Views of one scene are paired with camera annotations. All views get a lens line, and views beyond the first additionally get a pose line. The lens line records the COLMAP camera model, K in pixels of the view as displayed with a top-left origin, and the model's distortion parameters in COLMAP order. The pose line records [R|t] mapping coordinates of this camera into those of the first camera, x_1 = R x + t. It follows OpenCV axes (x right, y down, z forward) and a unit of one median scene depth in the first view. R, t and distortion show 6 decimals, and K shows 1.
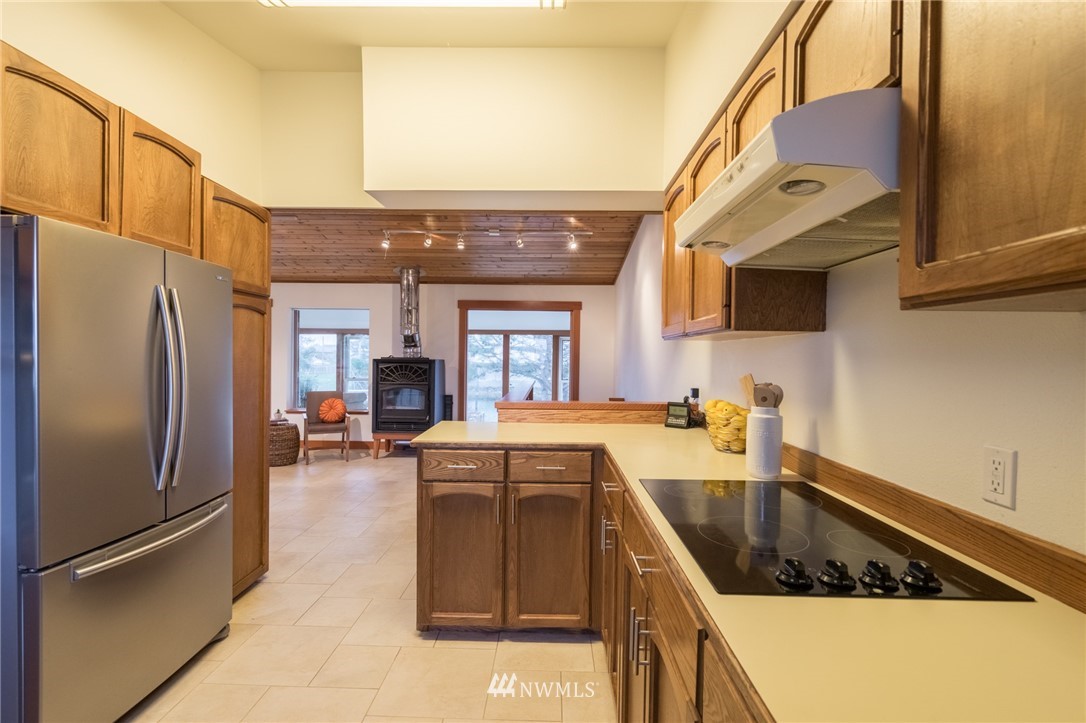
lens RADIAL K [[493.3, 0, 545.2], [0, 493.3, 360.4], [0, 0, 1]] dist [0.000290, -0.000712]
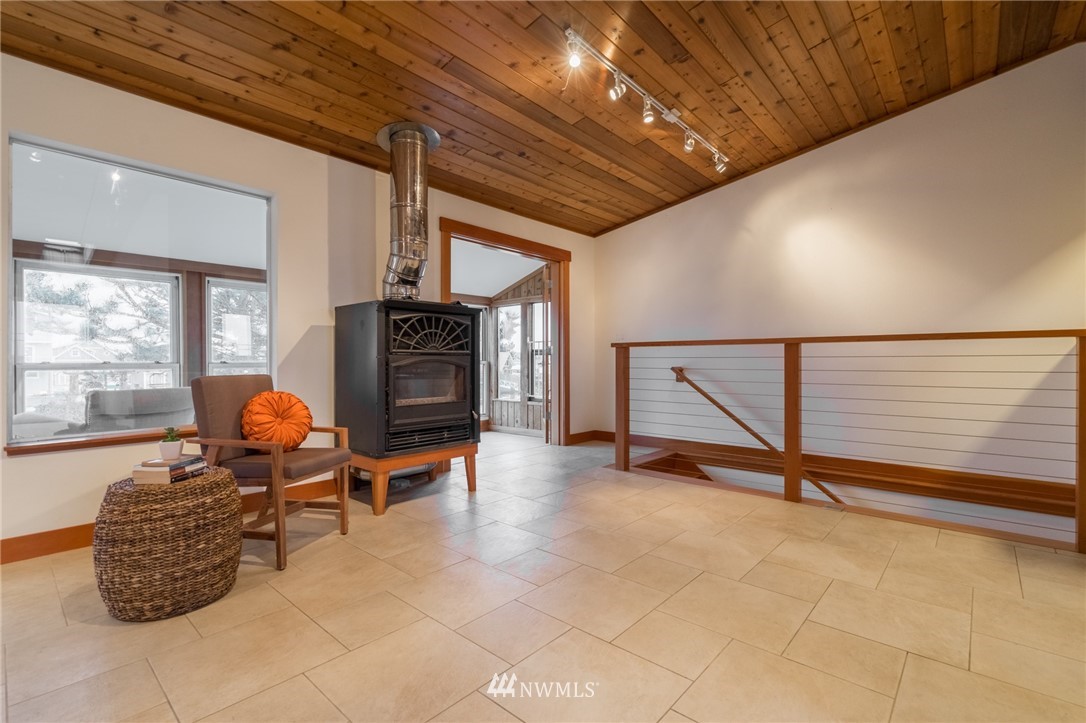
lens RADIAL K [[493.3, 0, 541.0], [0, 493.3, 364.6], [0, 0, 1]] dist [0.000290, -0.000712]
pose [[0.650789, -0.019994, 0.758995, -0.601248], [0.021721, 0.999734, 0.007712, 0.057425], [-0.758948, 0.011467, 0.651051, 0.581552]]
